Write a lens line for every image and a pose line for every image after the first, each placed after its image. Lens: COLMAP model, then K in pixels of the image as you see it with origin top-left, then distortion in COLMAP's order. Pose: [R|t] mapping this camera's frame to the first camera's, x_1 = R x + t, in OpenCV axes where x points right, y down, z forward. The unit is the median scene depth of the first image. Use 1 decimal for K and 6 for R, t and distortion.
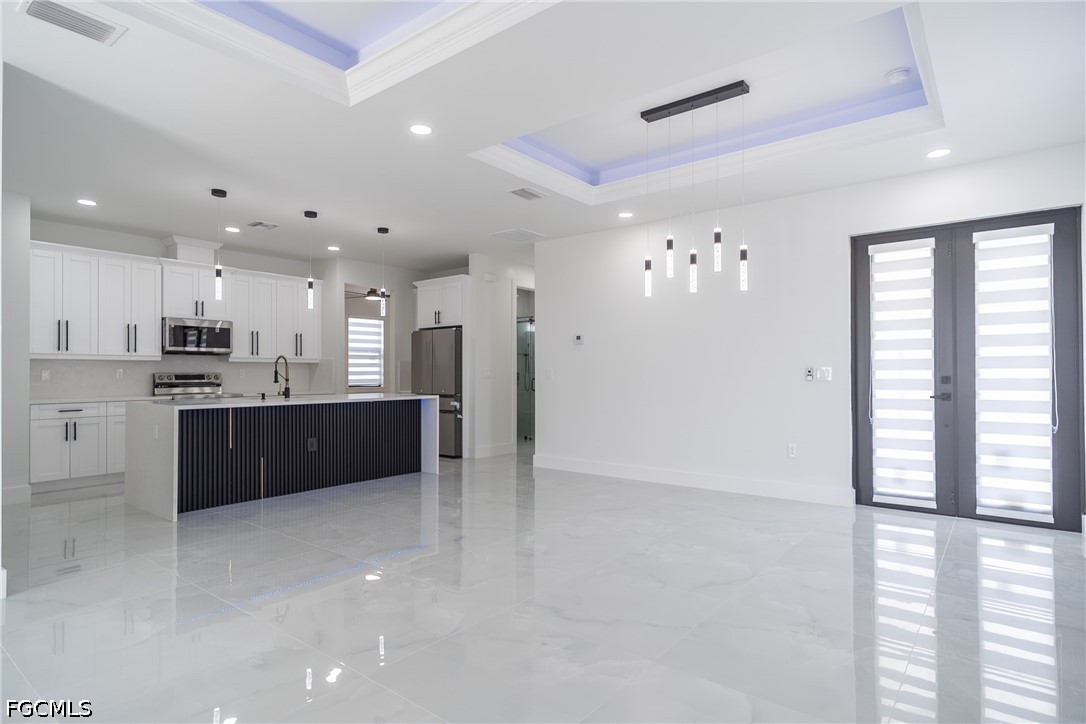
lens RADIAL K [[583.0, 0, 536.5], [0, 583.0, 365.0], [0, 0, 1]] dist [0.003469, 0.002196]
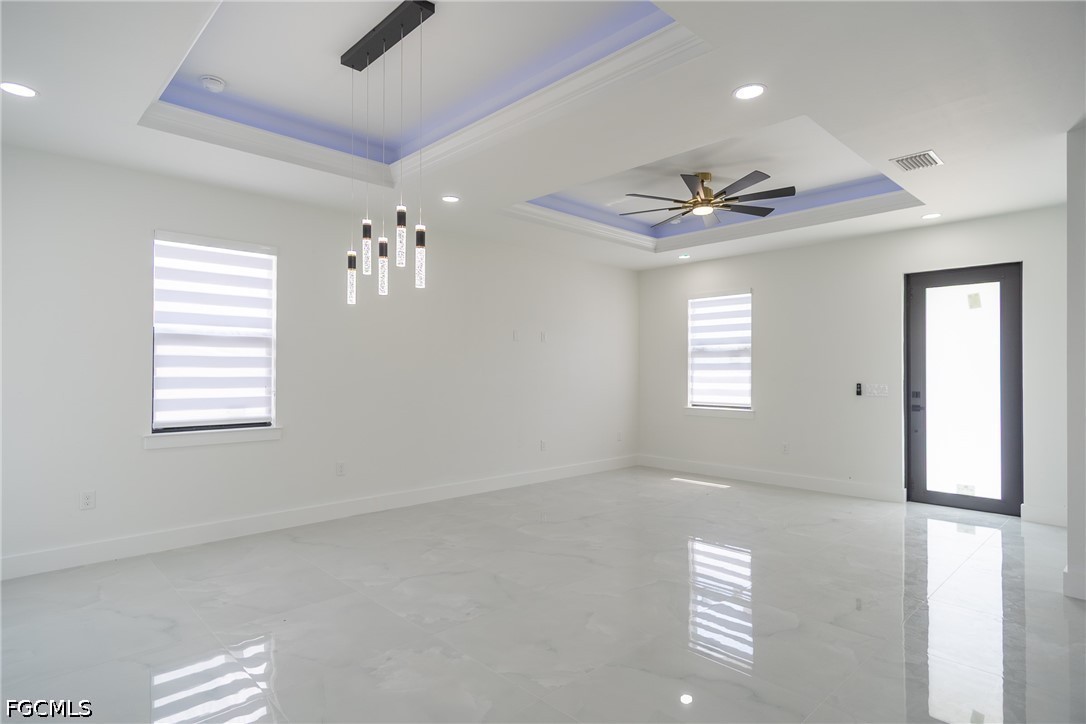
lens RADIAL K [[583.7, 0, 535.3], [0, 583.7, 367.1], [0, 0, 1]] dist [0.006443, 0.003104]
pose [[-0.989832, -0.000121, 0.142243, -0.018588], [-0.003459, 0.999724, -0.023220, -0.013301], [-0.142201, -0.023475, -0.989559, 1.266565]]
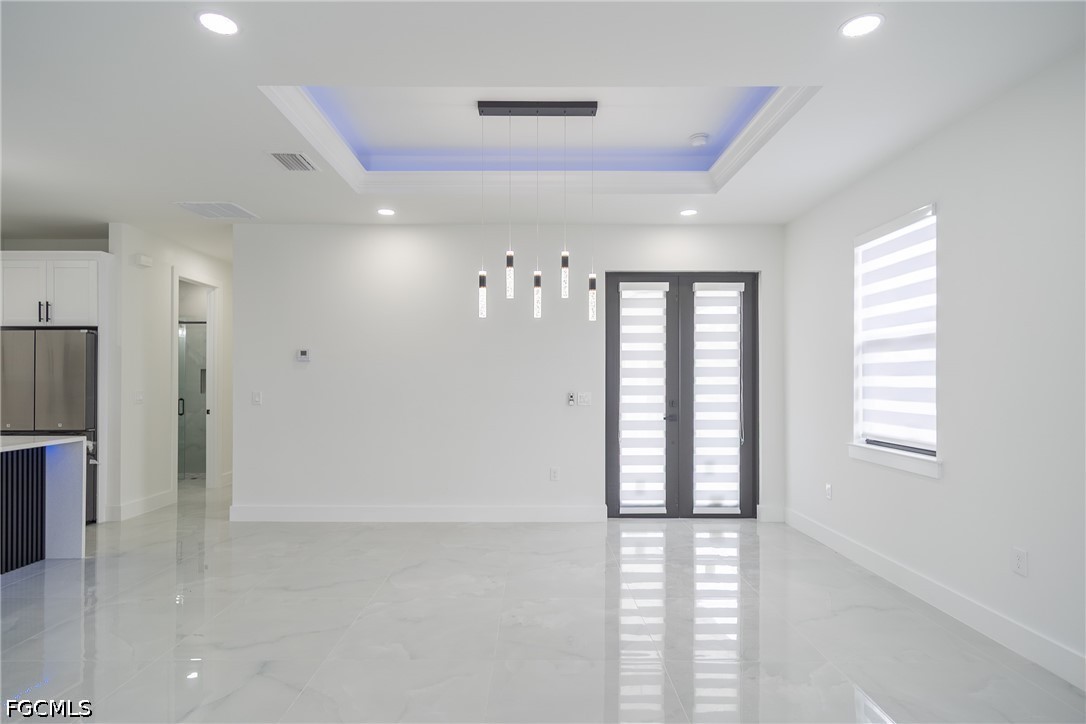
lens RADIAL K [[583.0, 0, 536.7], [0, 583.0, 376.0], [0, 0, 1]] dist [0.003469, 0.002196]
pose [[0.778062, 0.006626, 0.628152, -0.225344], [-0.011915, 0.999920, 0.004211, -0.028338], [-0.628074, -0.010761, 0.778079, 0.219637]]
